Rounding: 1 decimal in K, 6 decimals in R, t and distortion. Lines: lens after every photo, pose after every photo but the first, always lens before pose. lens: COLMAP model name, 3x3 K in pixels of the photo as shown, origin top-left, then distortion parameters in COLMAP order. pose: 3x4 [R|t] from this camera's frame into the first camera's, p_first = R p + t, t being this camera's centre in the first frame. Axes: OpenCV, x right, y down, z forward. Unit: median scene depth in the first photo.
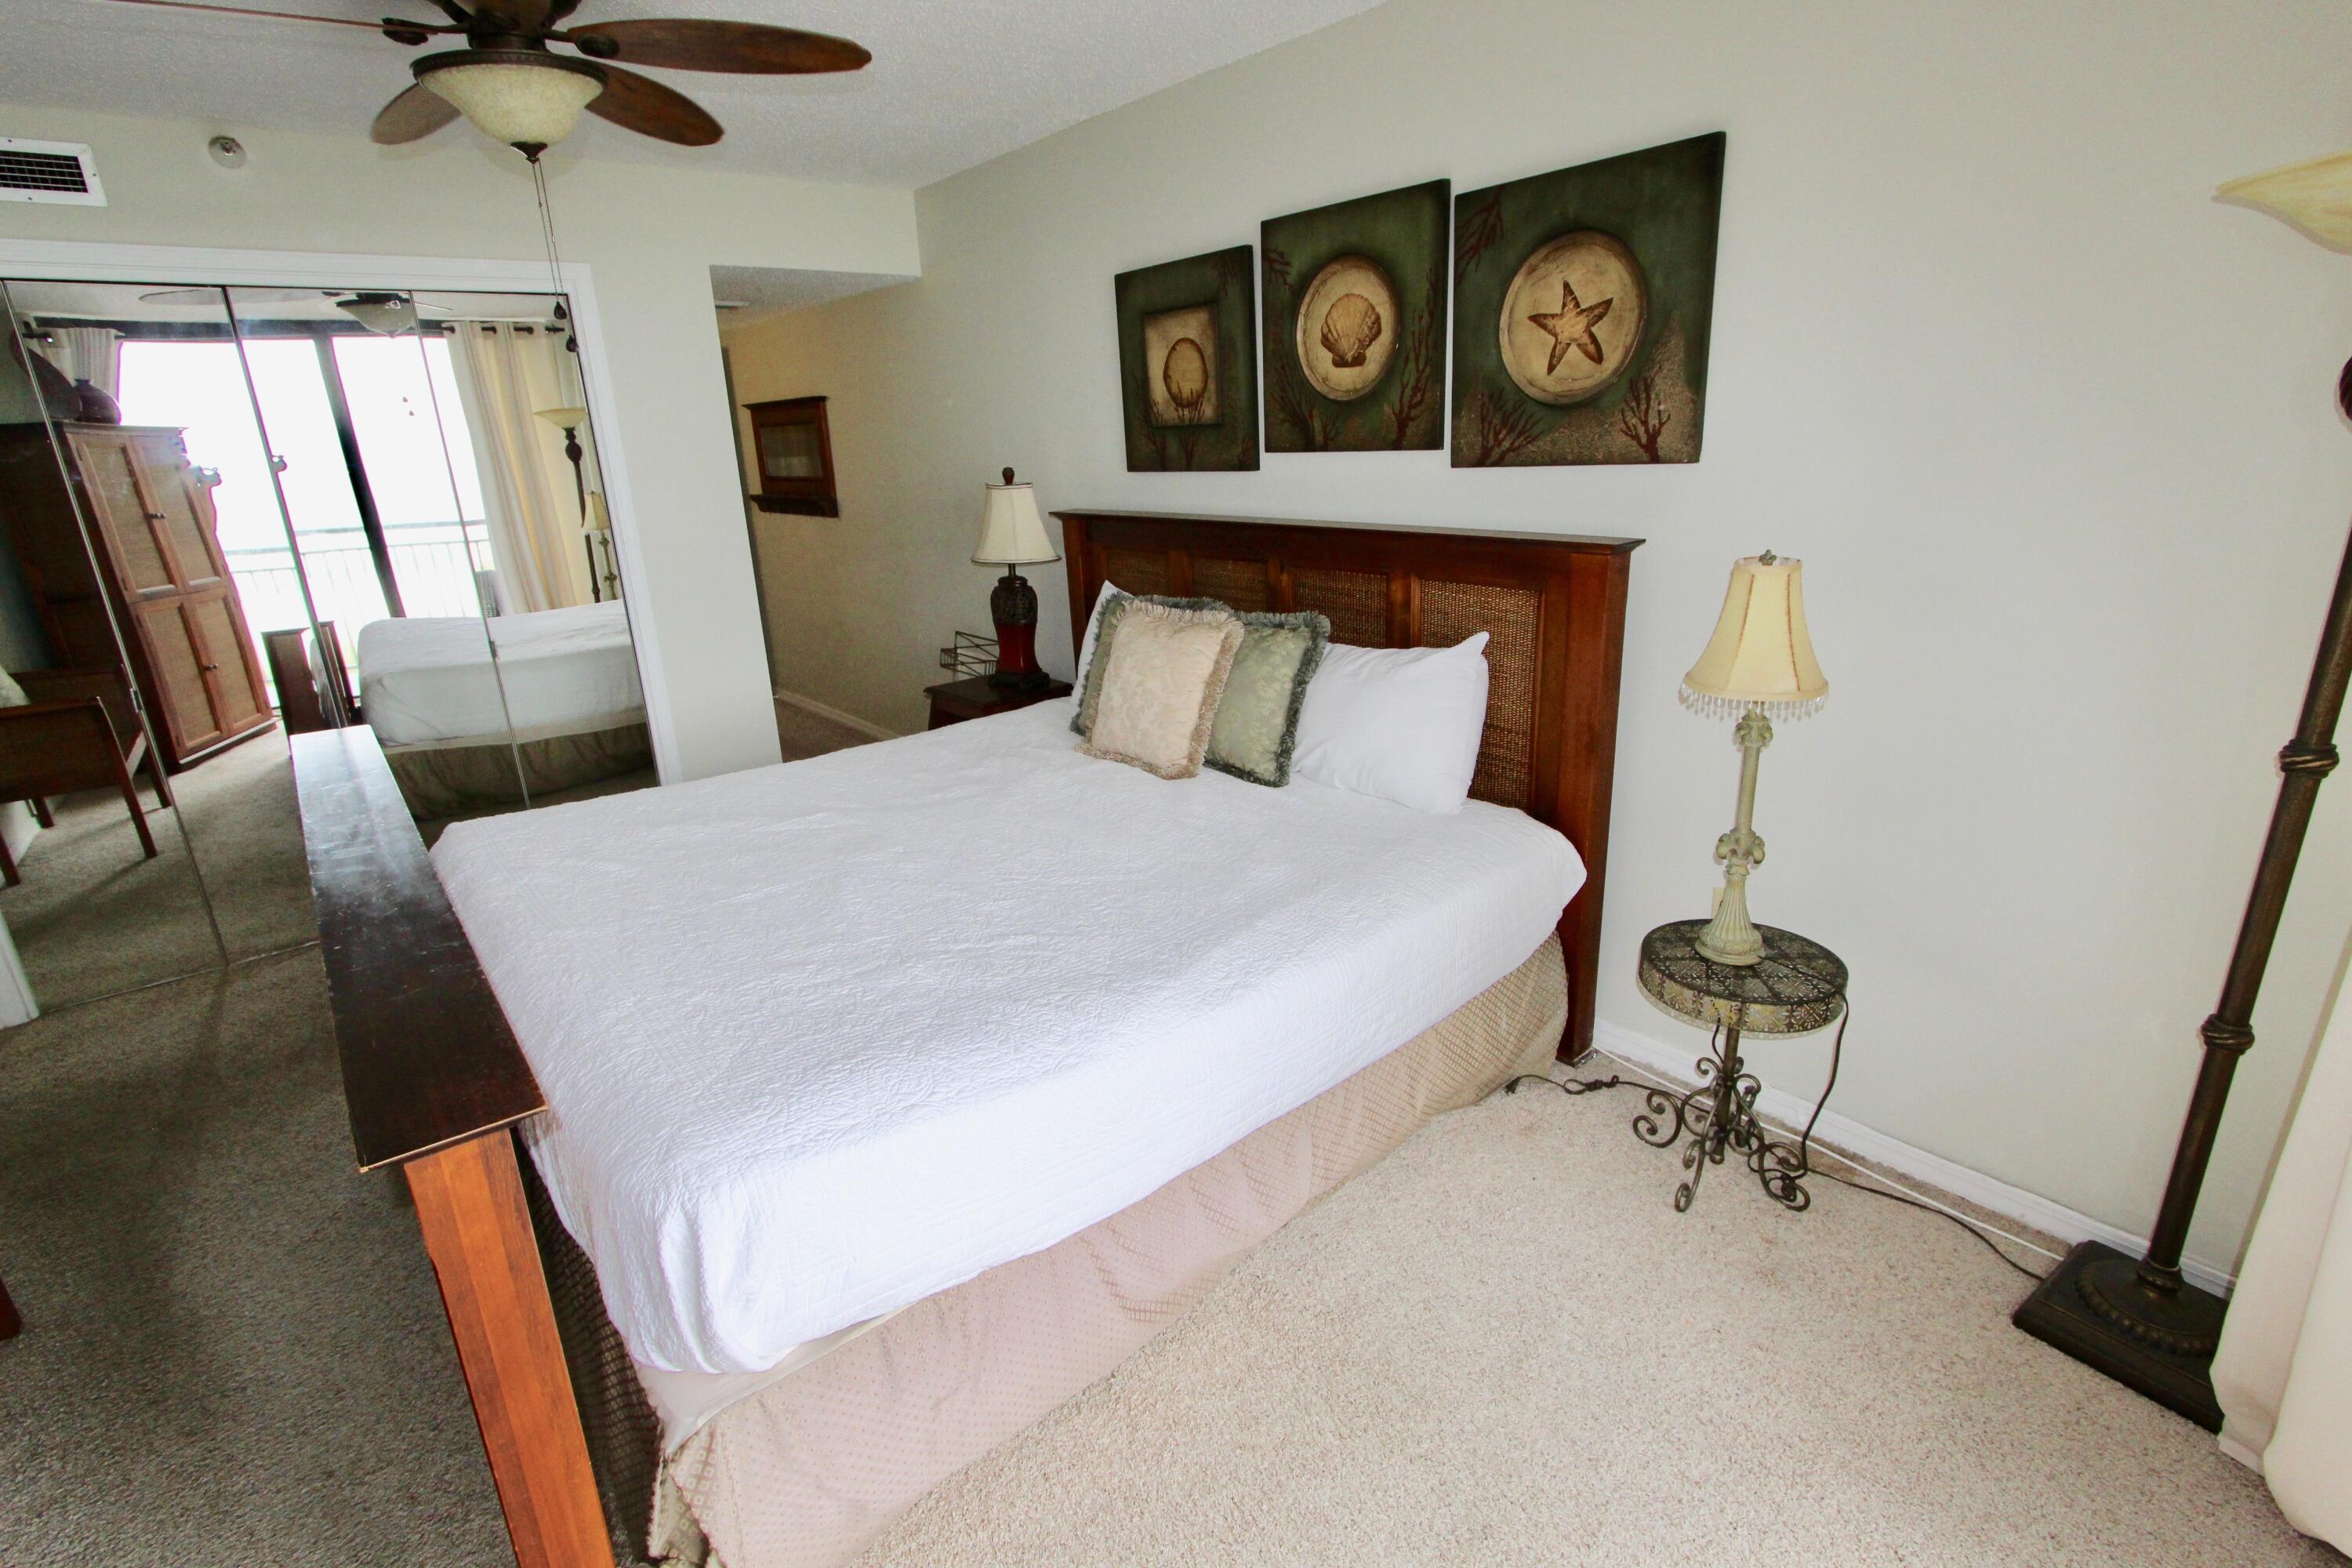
lens RADIAL K [[1087.5, 0, 1168.8], [0, 1087.5, 781.9], [0, 0, 1]] dist [-0.019278, 0.004397]
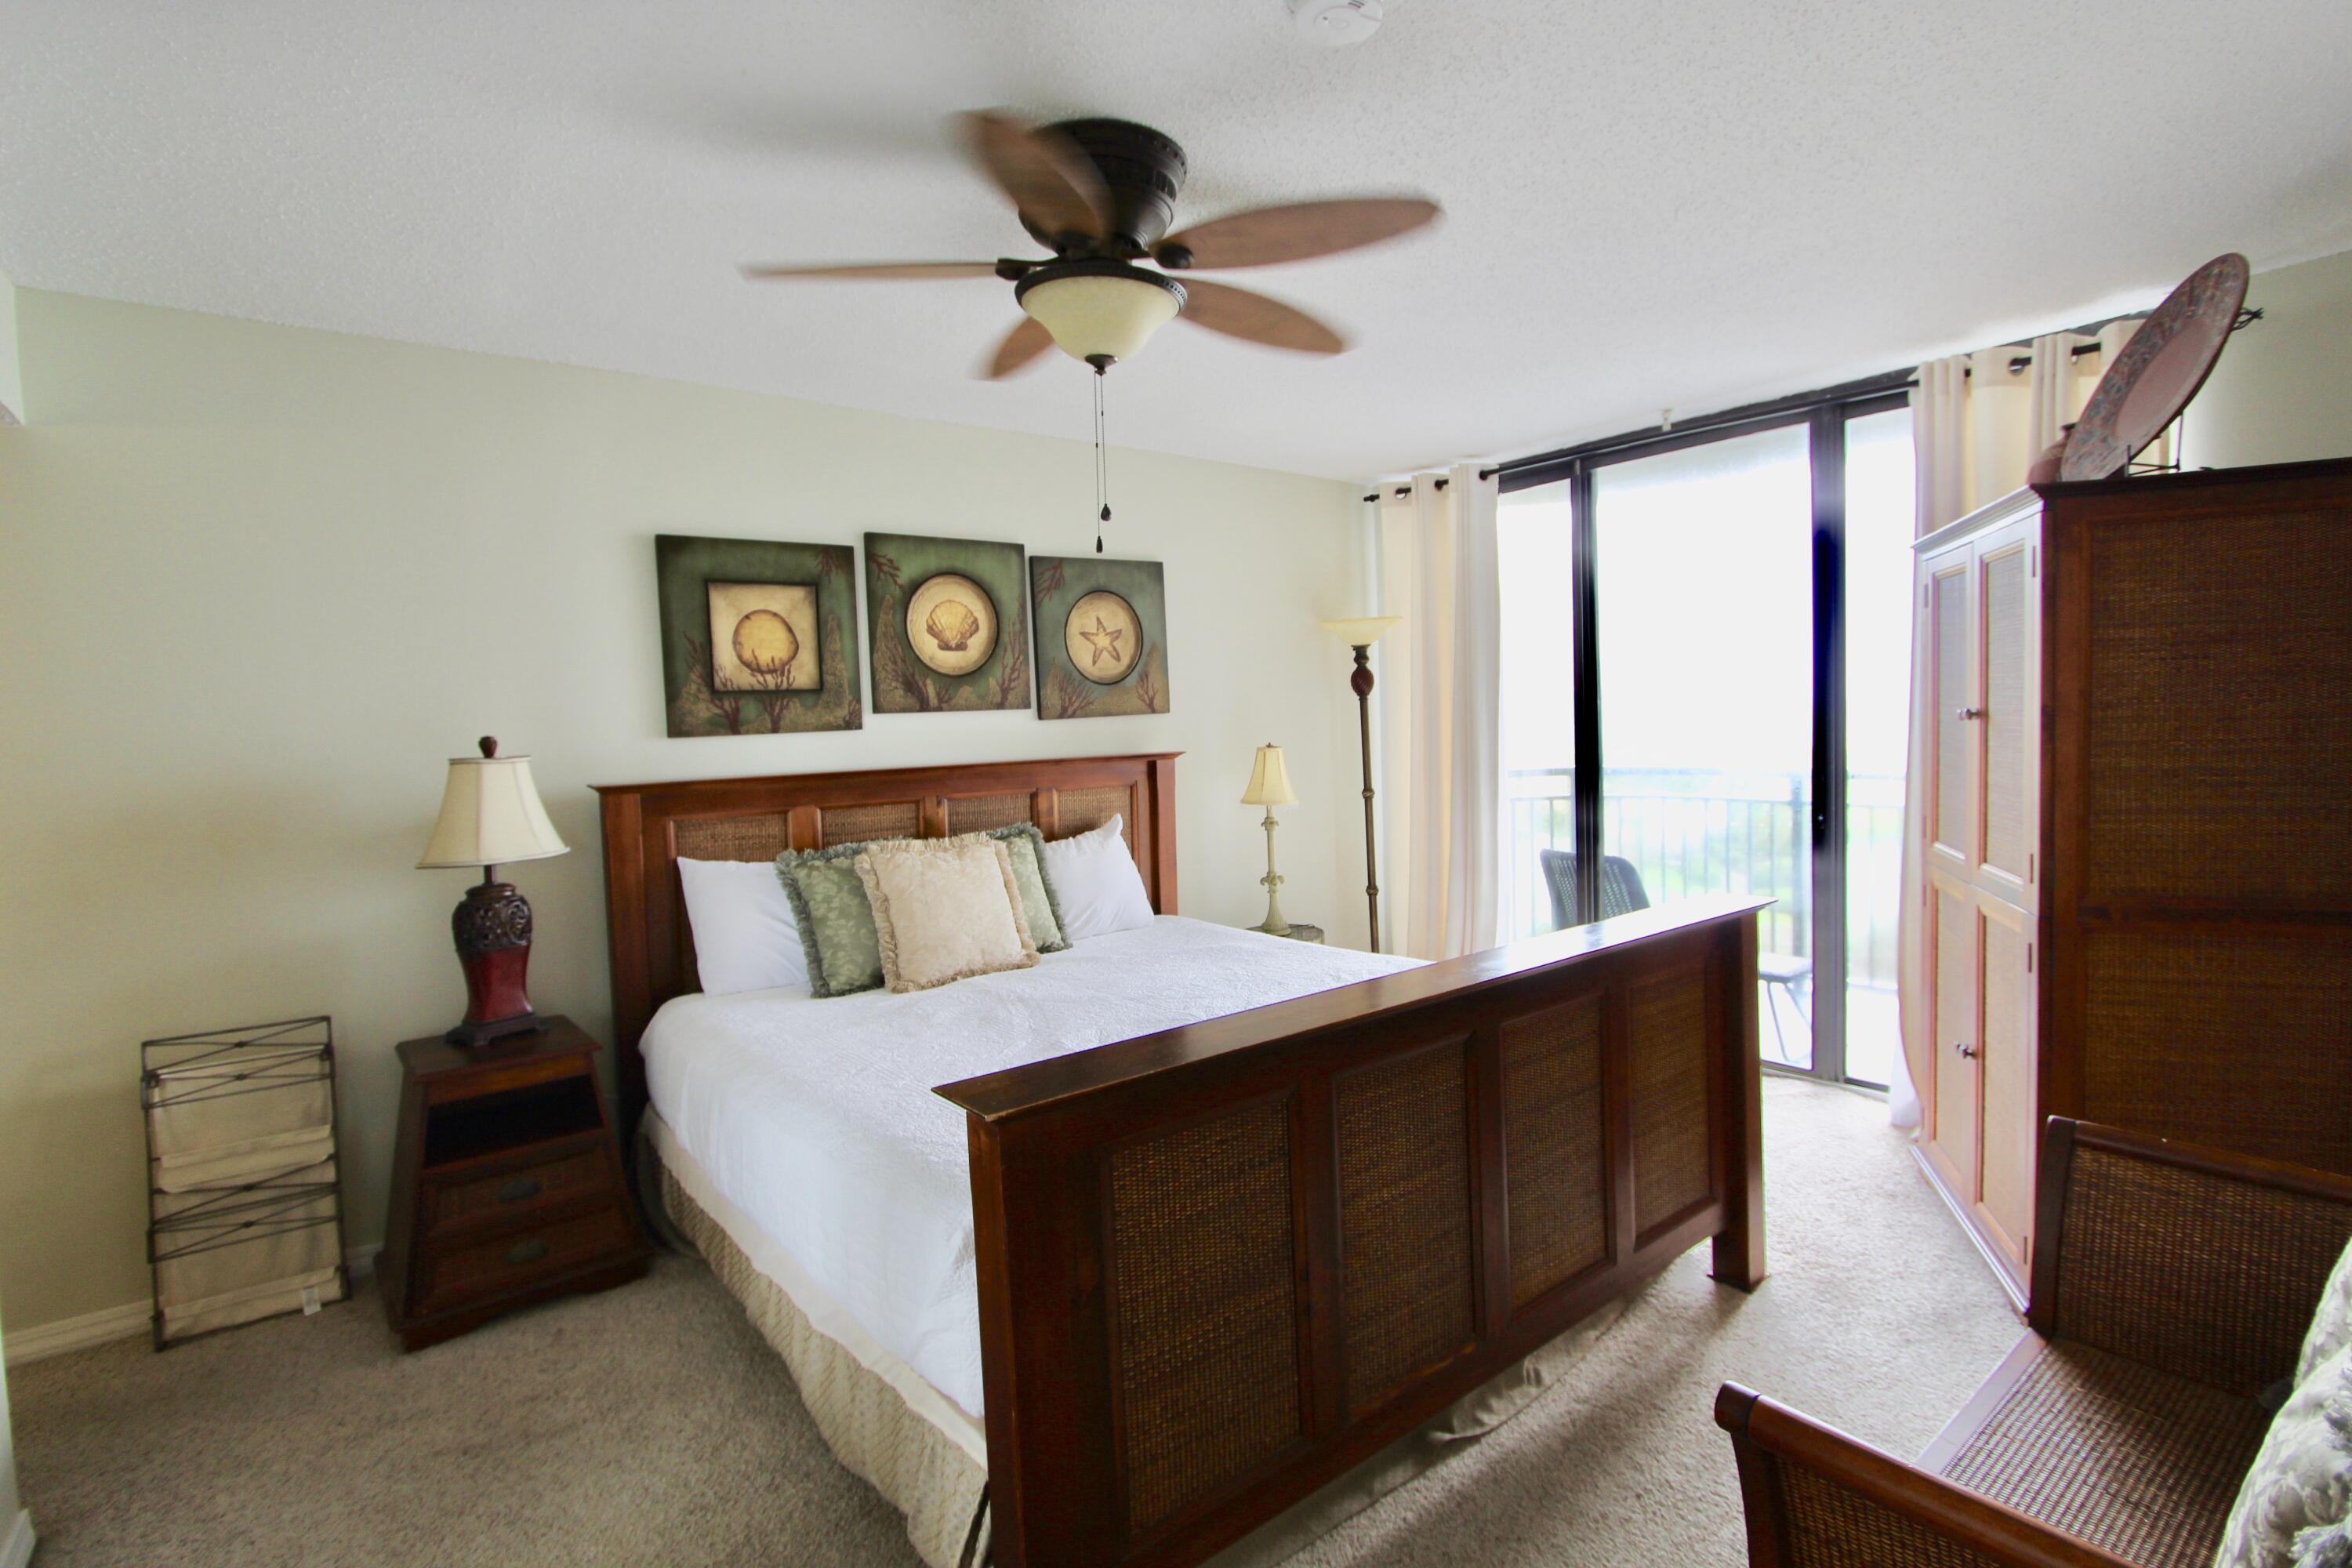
lens RADIAL K [[1087.5, 0, 1169.3], [0, 1087.5, 785.9], [0, 0, 1]] dist [-0.019278, 0.004397]
pose [[0.042170, -0.025289, 0.998790, -1.163328], [0.341342, 0.939892, 0.009386, -0.145896], [-0.938993, 0.340533, 0.048268, 0.735929]]
